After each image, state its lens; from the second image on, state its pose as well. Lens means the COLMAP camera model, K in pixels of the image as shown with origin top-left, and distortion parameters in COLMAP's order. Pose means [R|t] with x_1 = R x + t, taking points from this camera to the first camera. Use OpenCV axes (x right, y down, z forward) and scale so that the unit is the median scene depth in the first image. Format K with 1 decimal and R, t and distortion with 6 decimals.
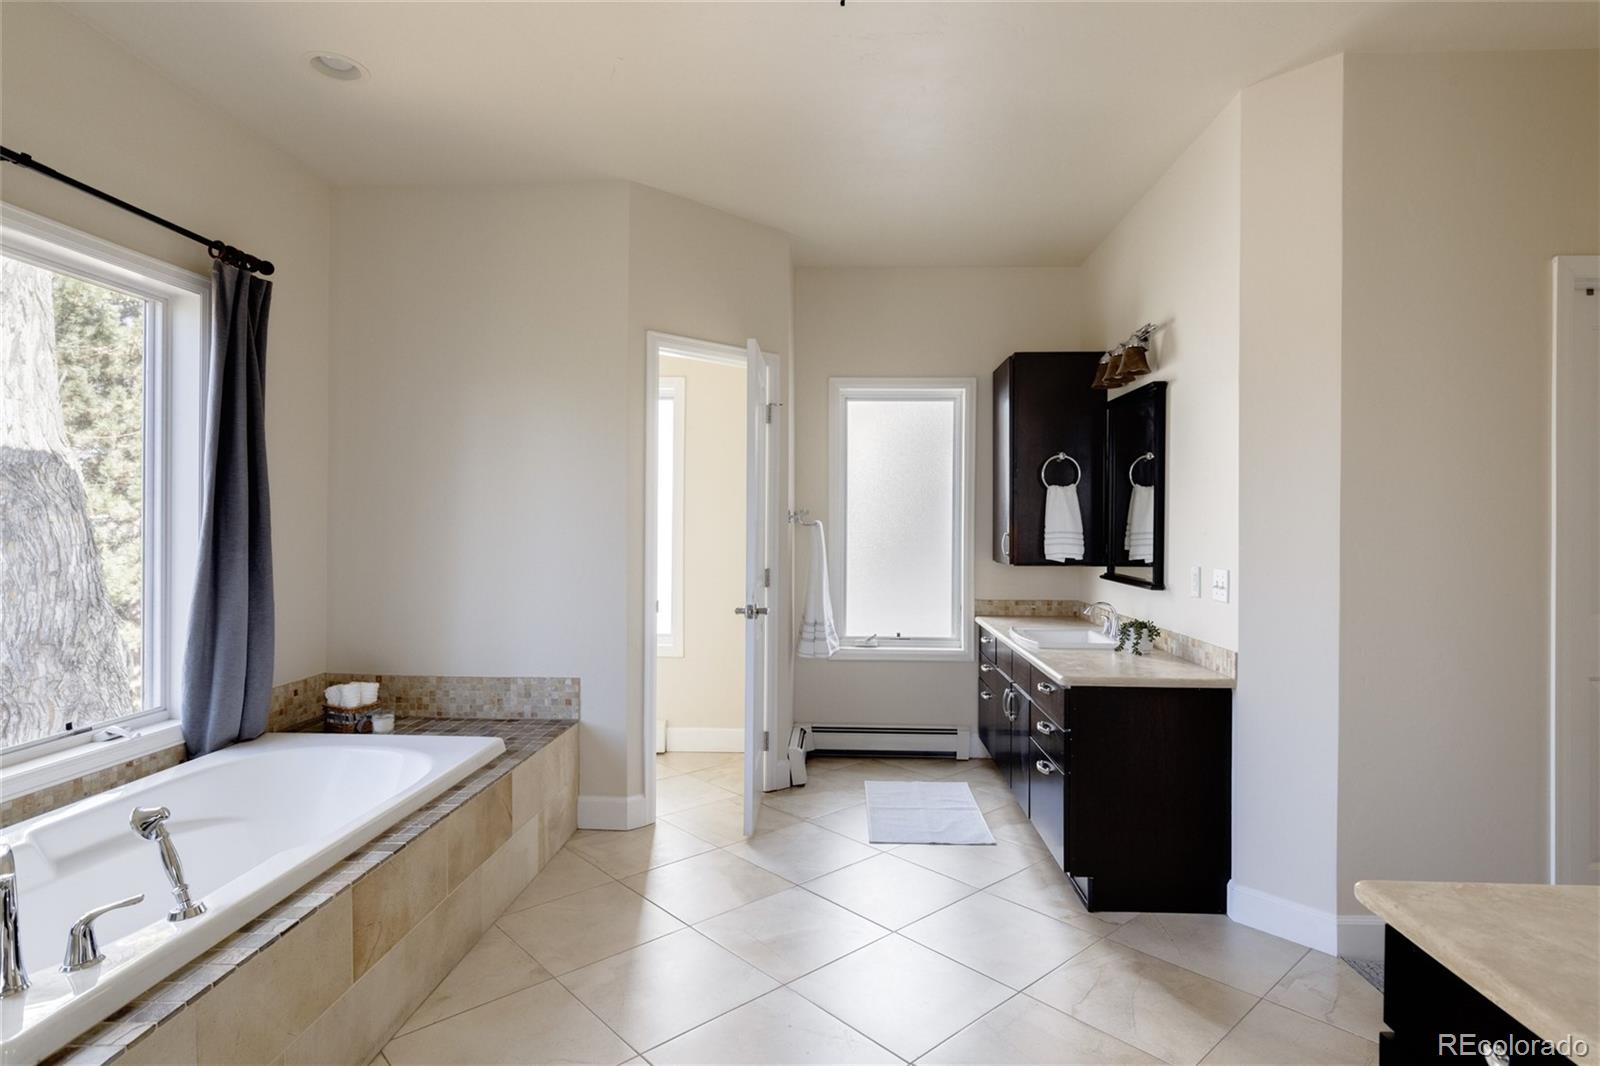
lens RADIAL K [[859.0, 0, 800.0], [0, 859.0, 533.0], [0, 0, 1]] dist [0.000613, -0.000025]
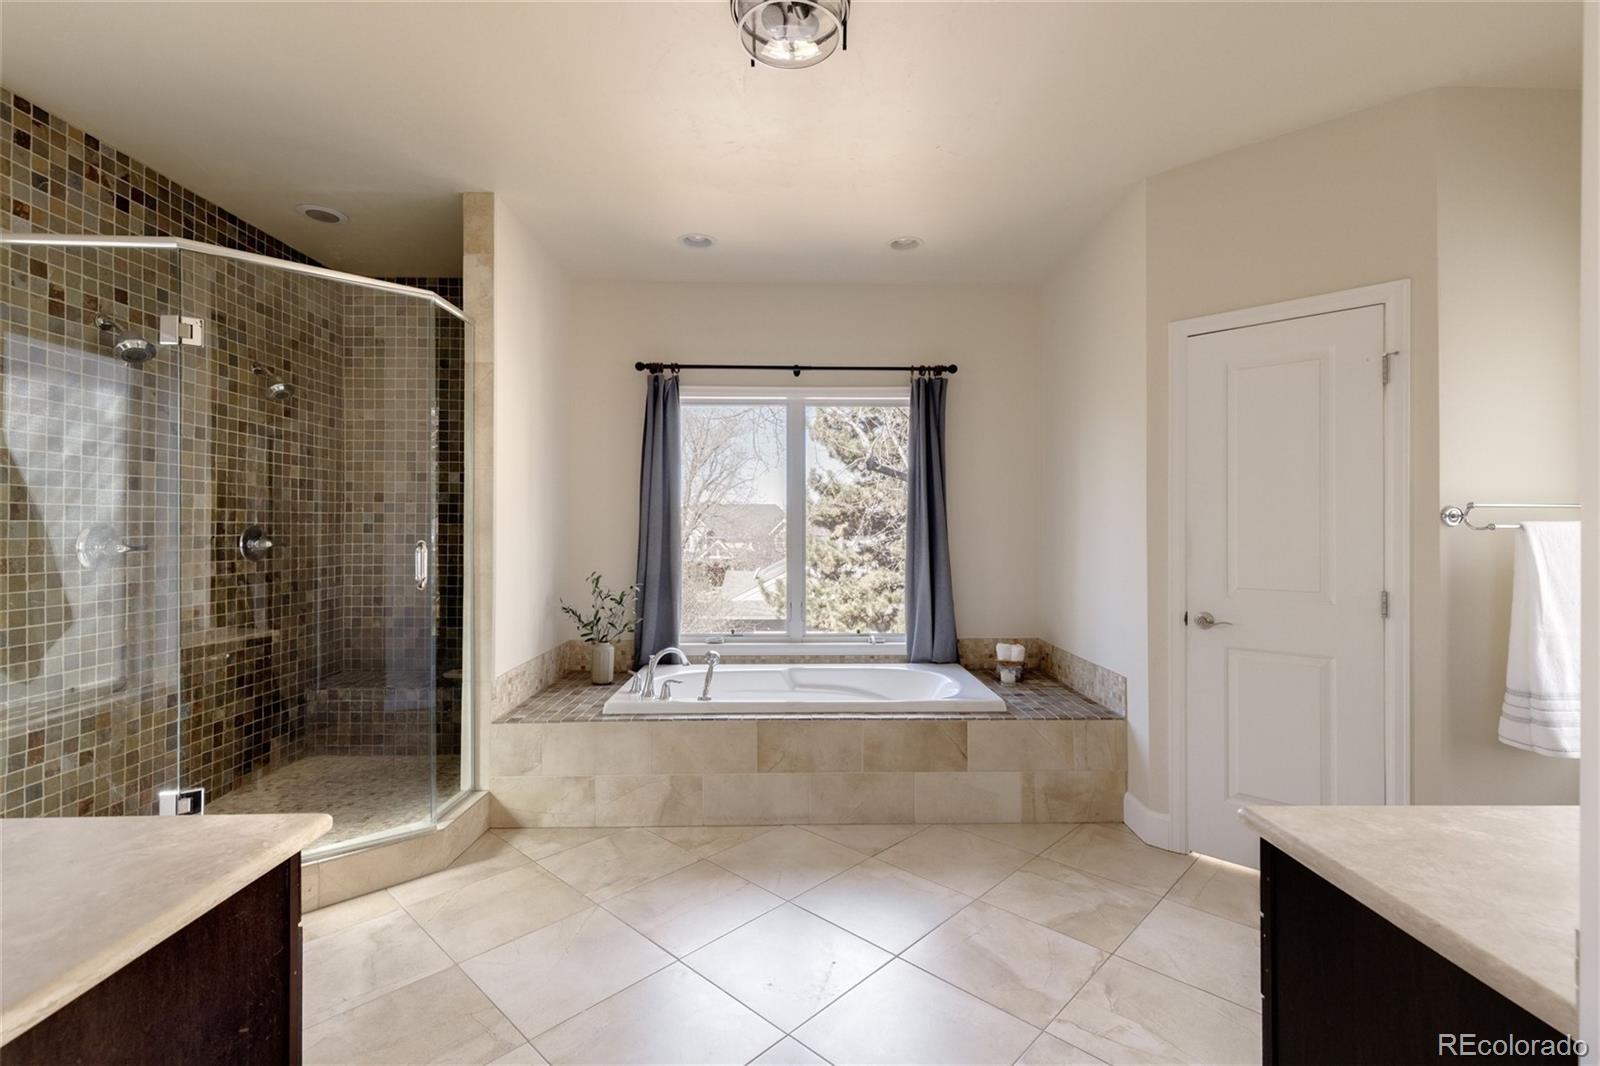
lens RADIAL K [[722.0, 0, 800.0], [0, 722.0, 533.0], [0, 0, 1]] dist [-0.001036, -0.000731]
pose [[0.055670, 0.004742, -0.998438, 0.854127], [-0.010723, 0.999934, 0.004151, -0.006385], [0.998392, 0.010476, 0.055717, 0.802222]]
